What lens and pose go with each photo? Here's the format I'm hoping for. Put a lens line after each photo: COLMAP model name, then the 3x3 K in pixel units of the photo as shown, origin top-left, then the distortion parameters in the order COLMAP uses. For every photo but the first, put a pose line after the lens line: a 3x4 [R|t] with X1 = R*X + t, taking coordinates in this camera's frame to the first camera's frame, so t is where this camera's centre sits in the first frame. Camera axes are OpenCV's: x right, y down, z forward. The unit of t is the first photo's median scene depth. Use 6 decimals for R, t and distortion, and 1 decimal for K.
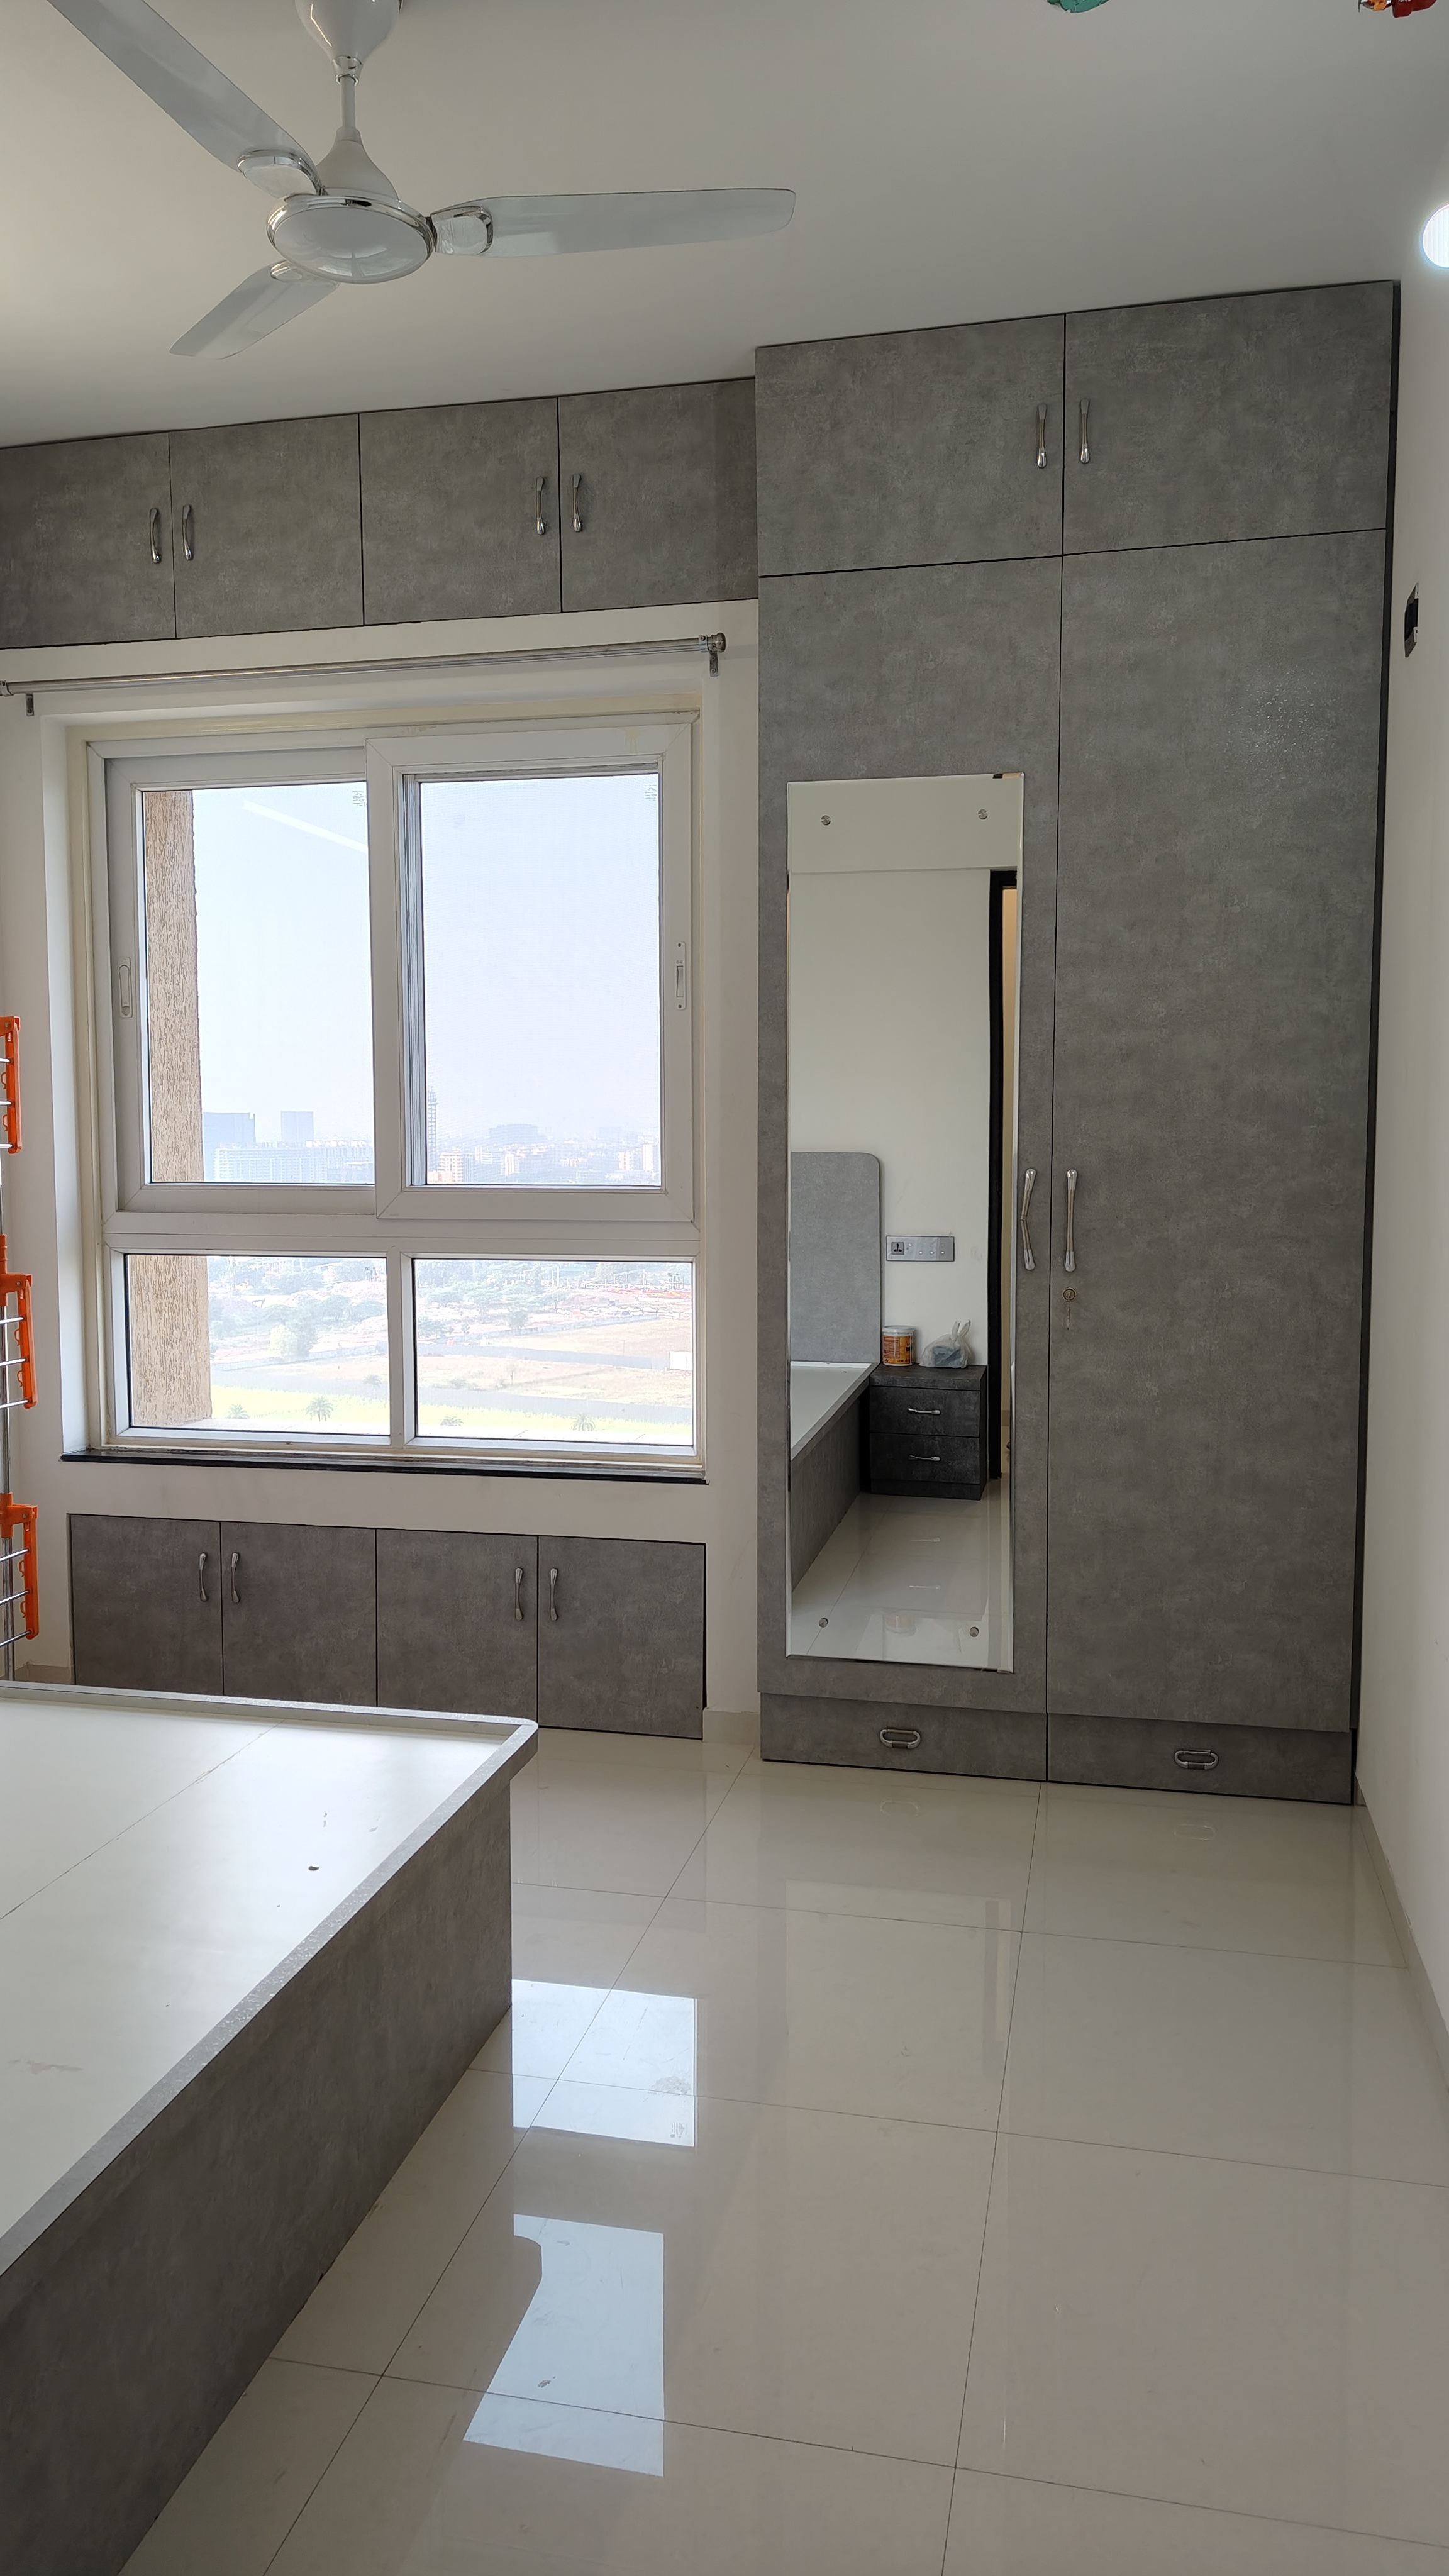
lens RADIAL K [[1756.4, 0, 729.5], [0, 1756.4, 1271.6], [0, 0, 1]] dist [0.003180, -0.005174]
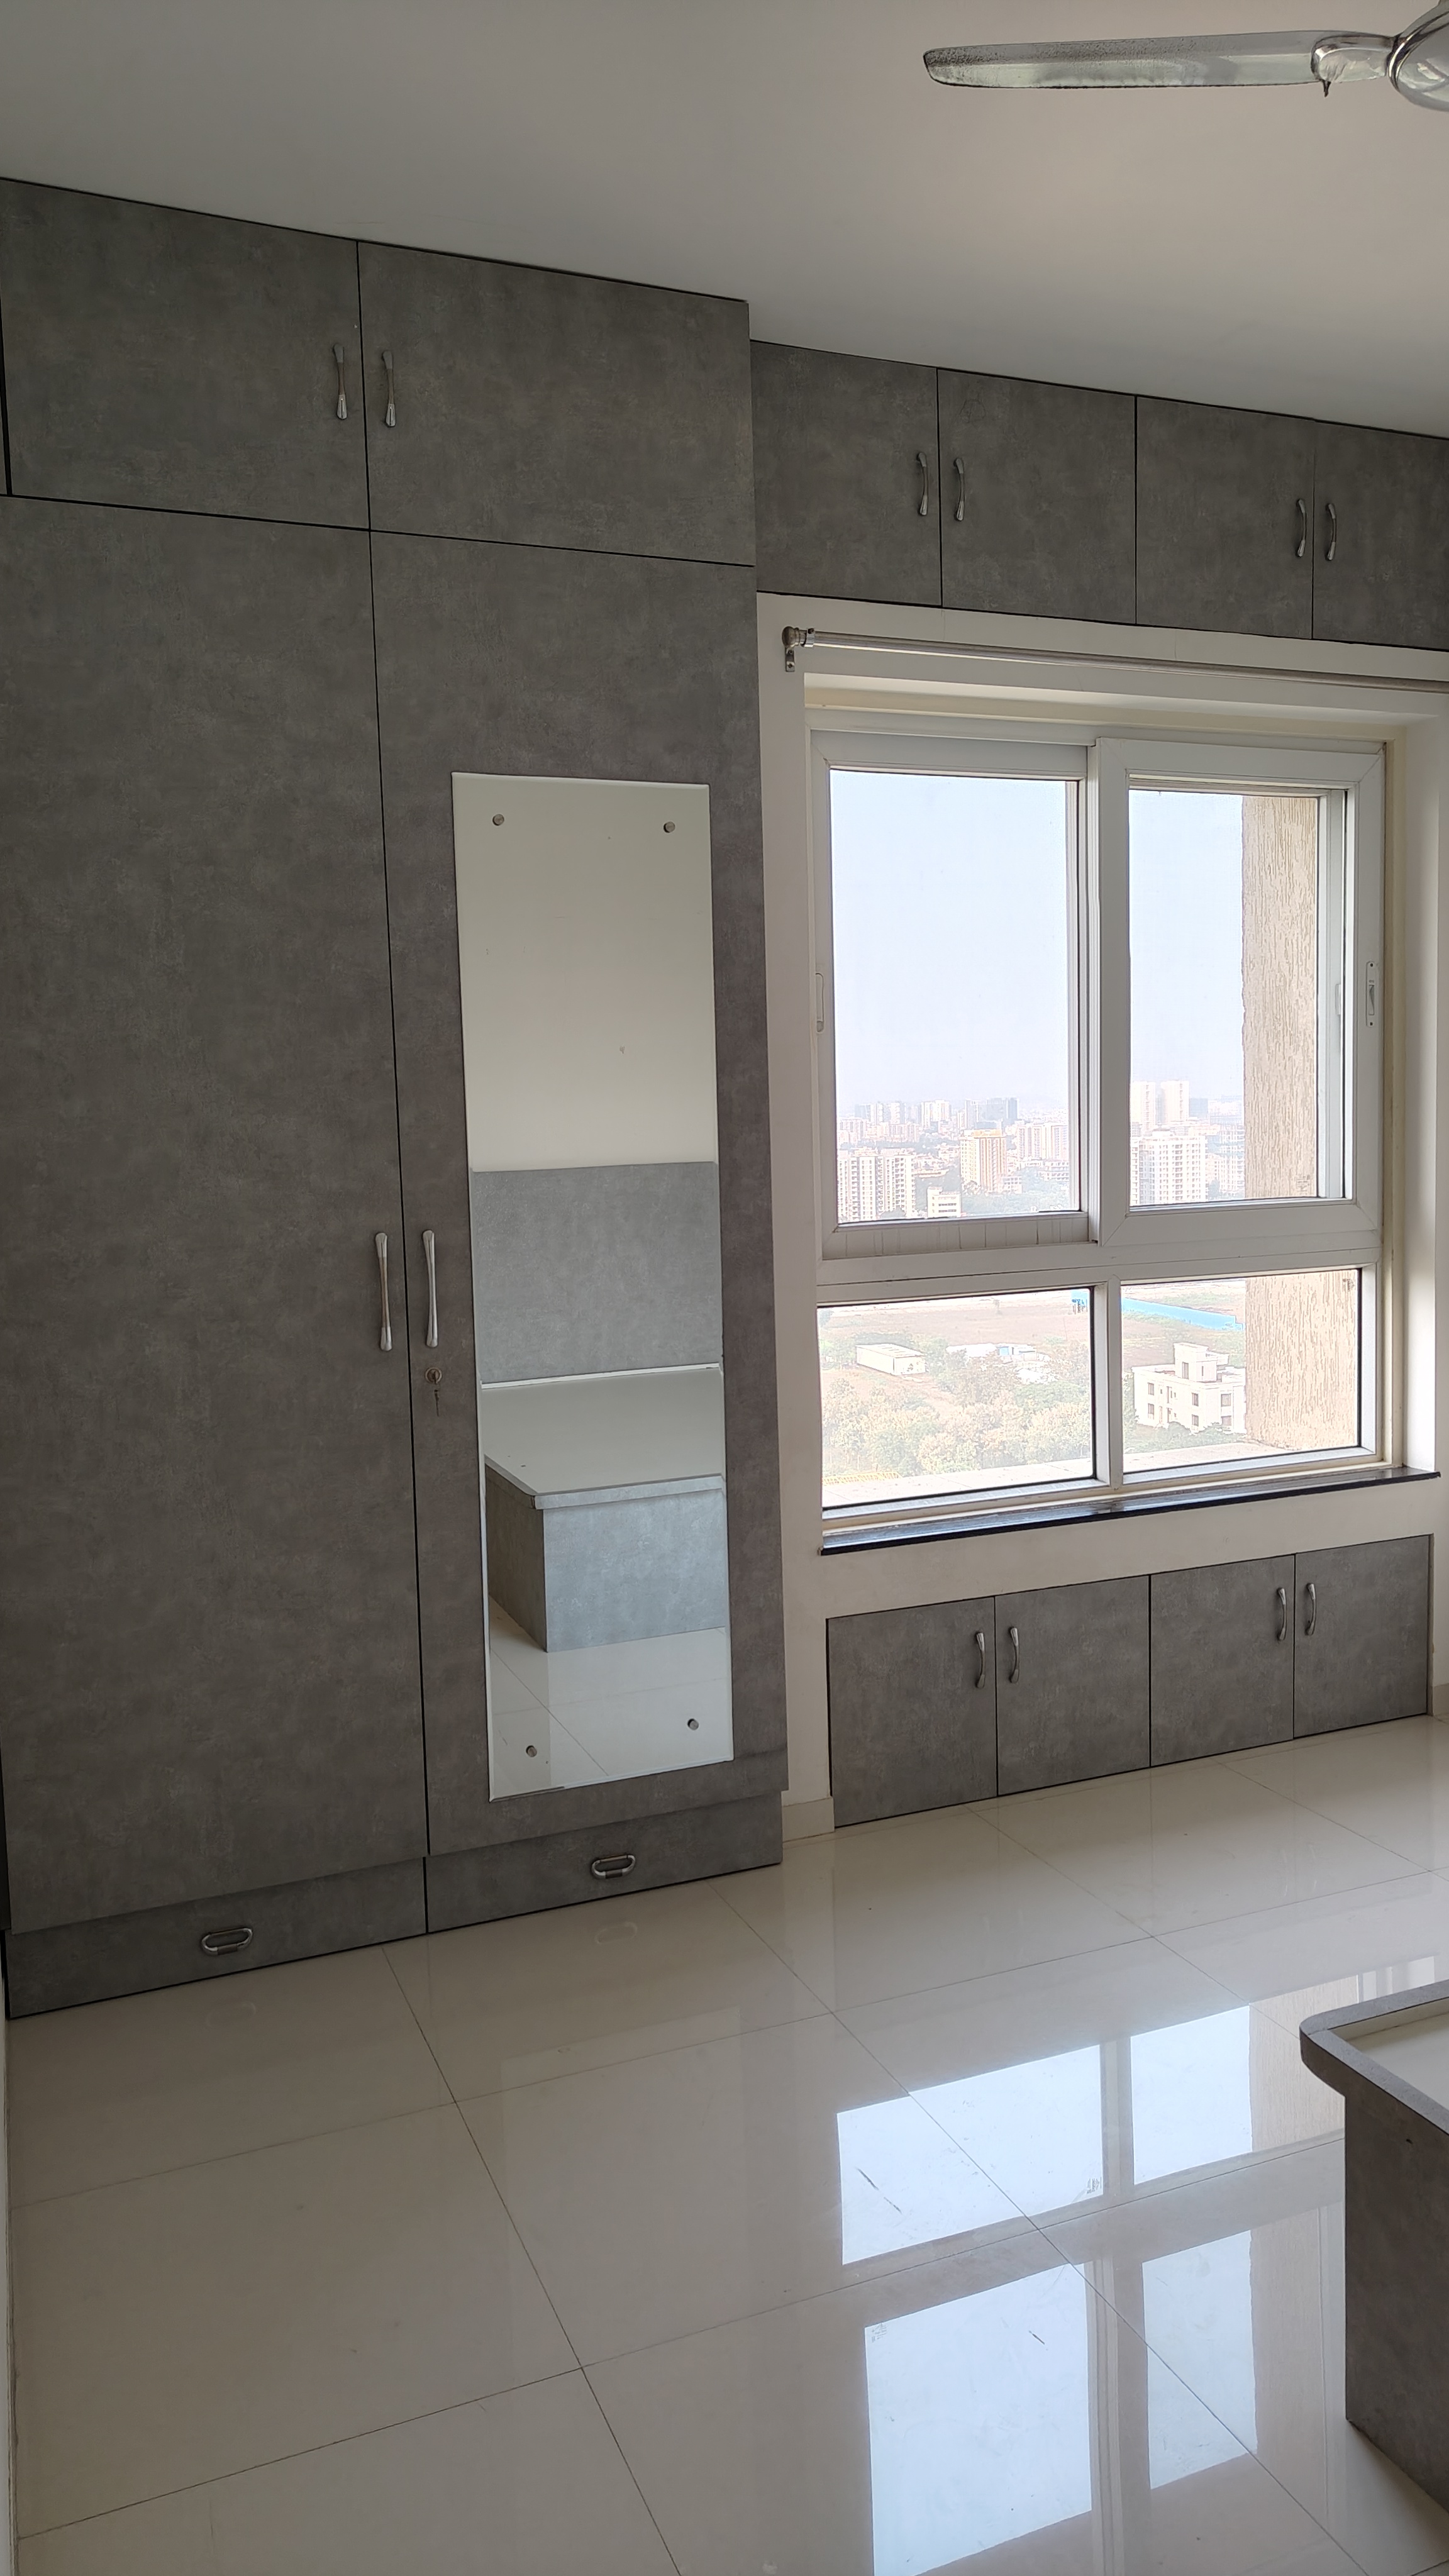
lens RADIAL K [[1914.6, 0, 724.5], [0, 1914.6, 1288.0], [0, 0, 1]] dist [-0.000341, -0.001685]
pose [[0.830335, -0.072004, 0.552593, -0.948522], [0.067995, 0.997299, 0.027779, -0.051757], [-0.553101, 0.014508, 0.832988, 0.258314]]
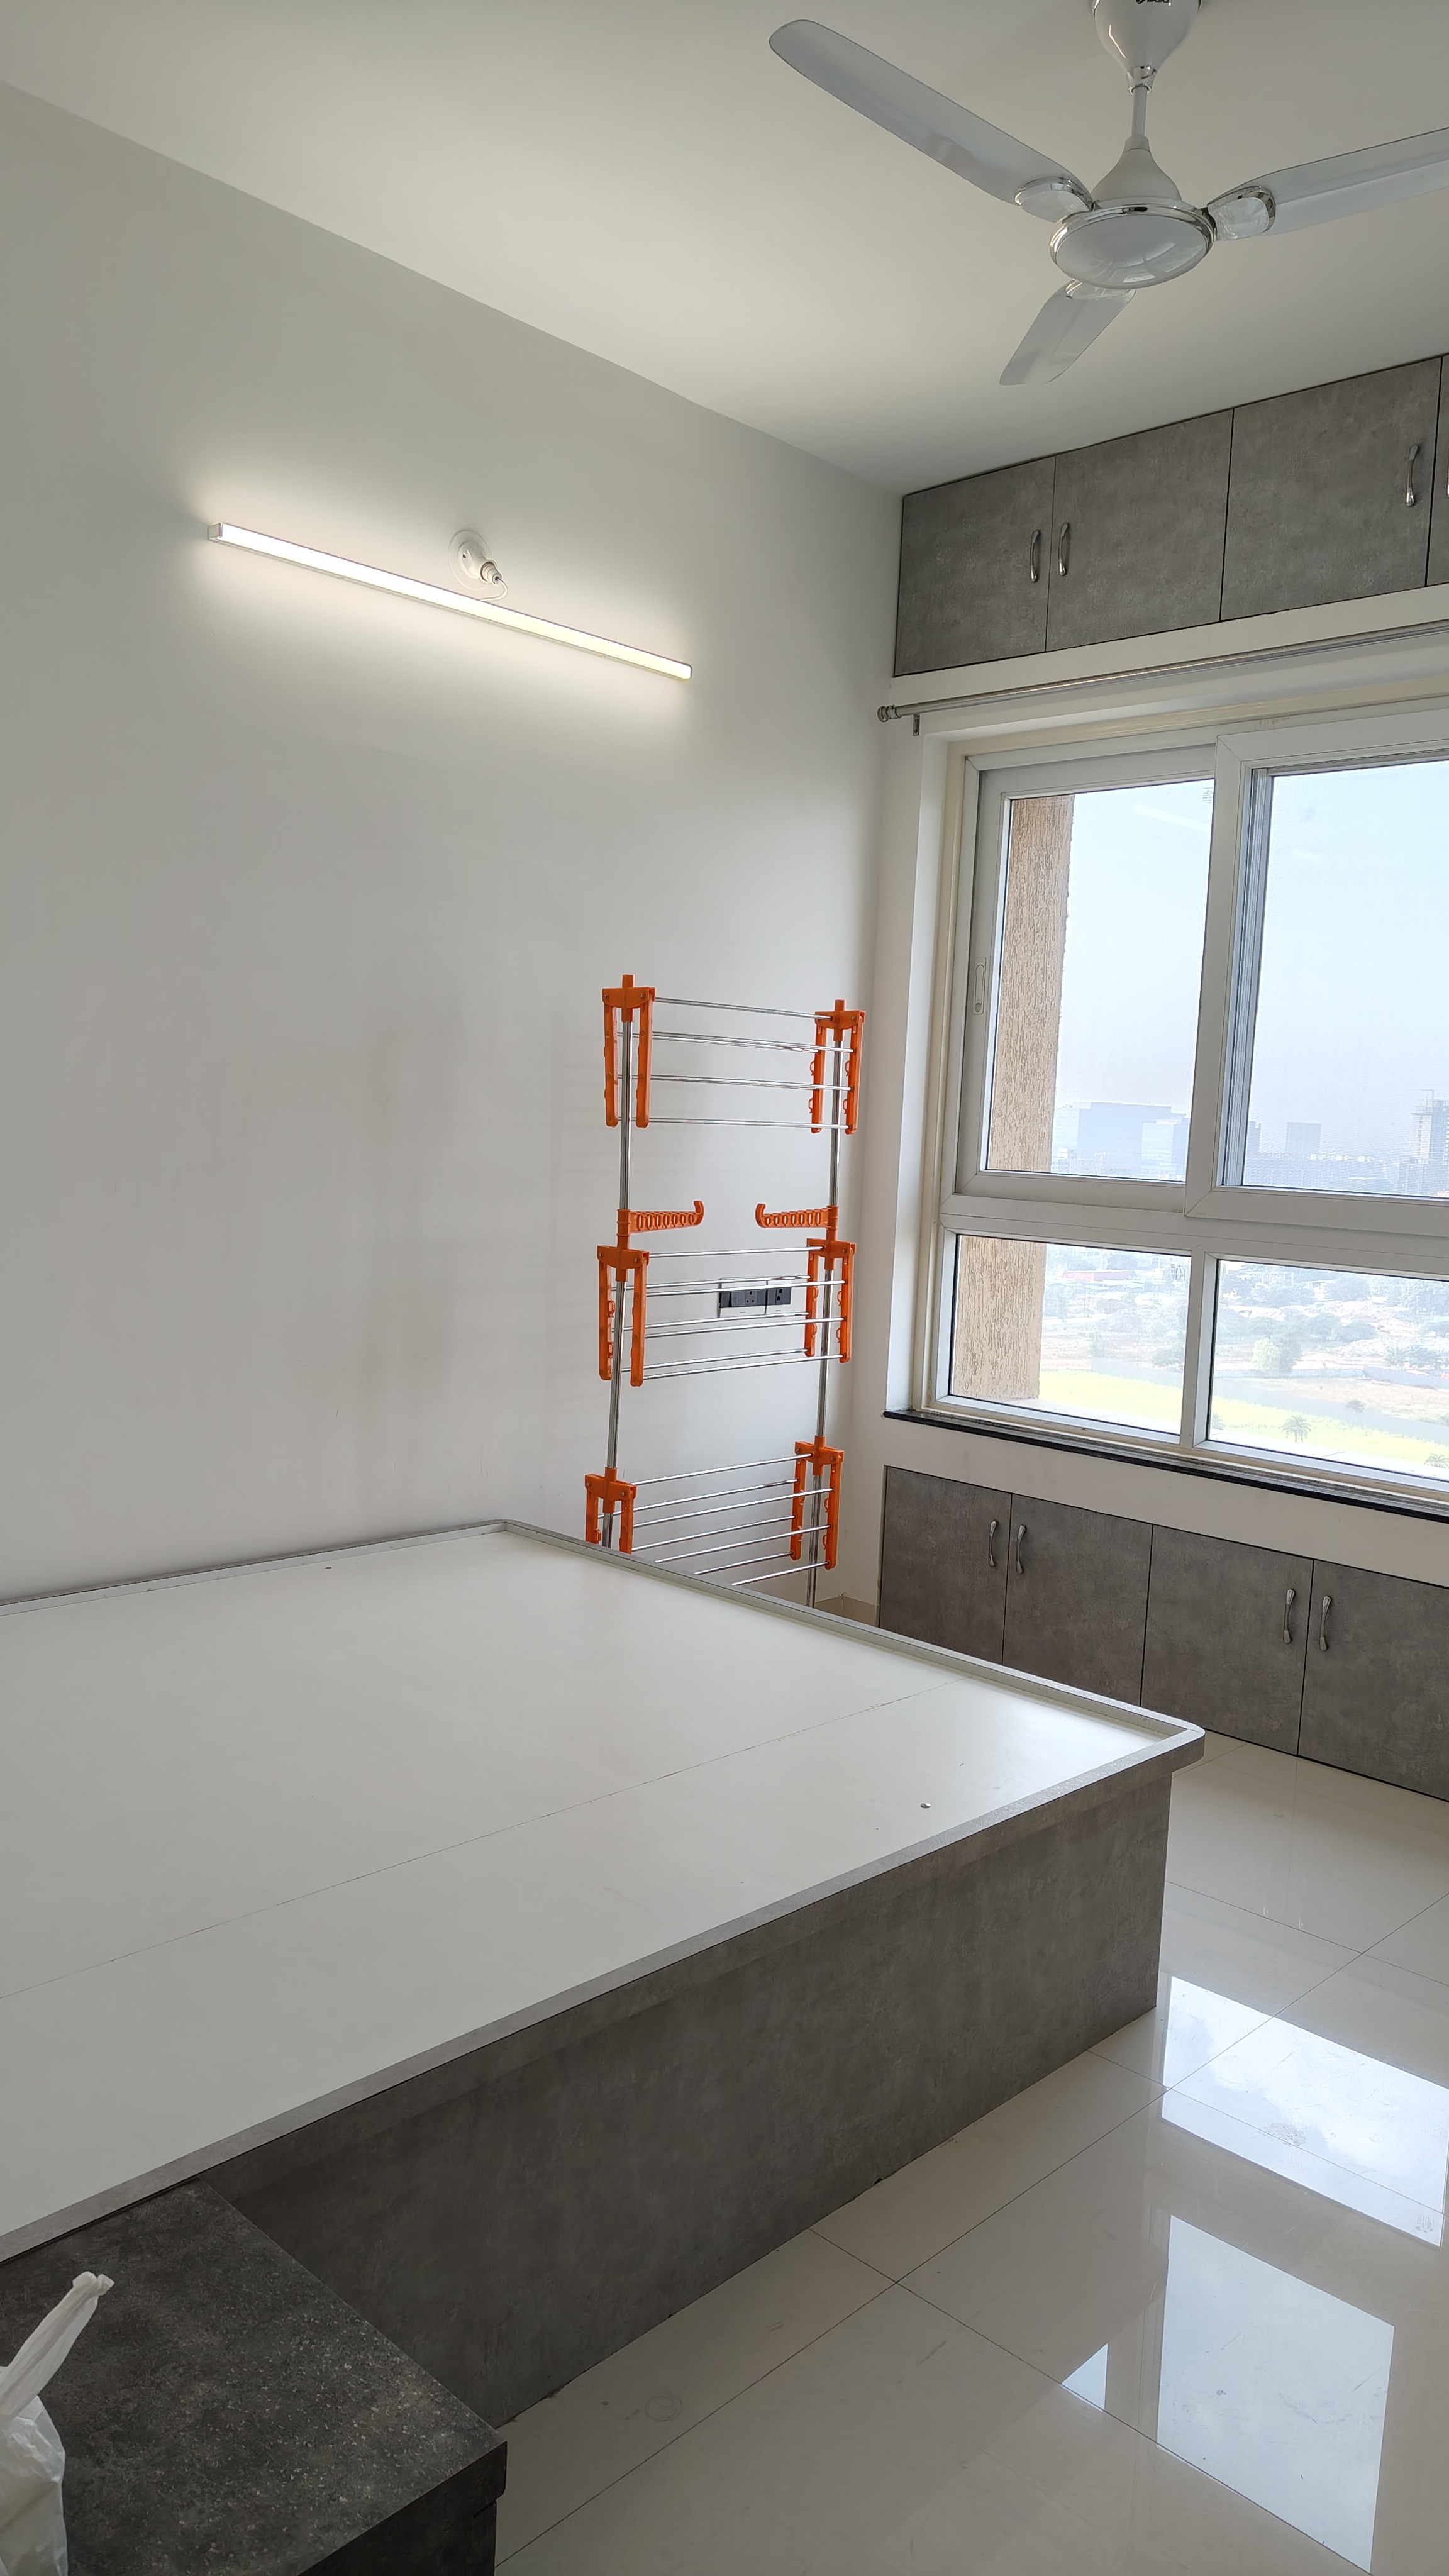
lens RADIAL K [[1751.3, 0, 724.5], [0, 1751.3, 1288.0], [0, 0, 1]] dist [0.003860, -0.017742]
pose [[0.850069, 0.094066, -0.518203, 0.097692], [-0.090965, 0.995357, 0.031460, 0.002403], [0.518756, 0.020395, 0.854679, 0.013140]]
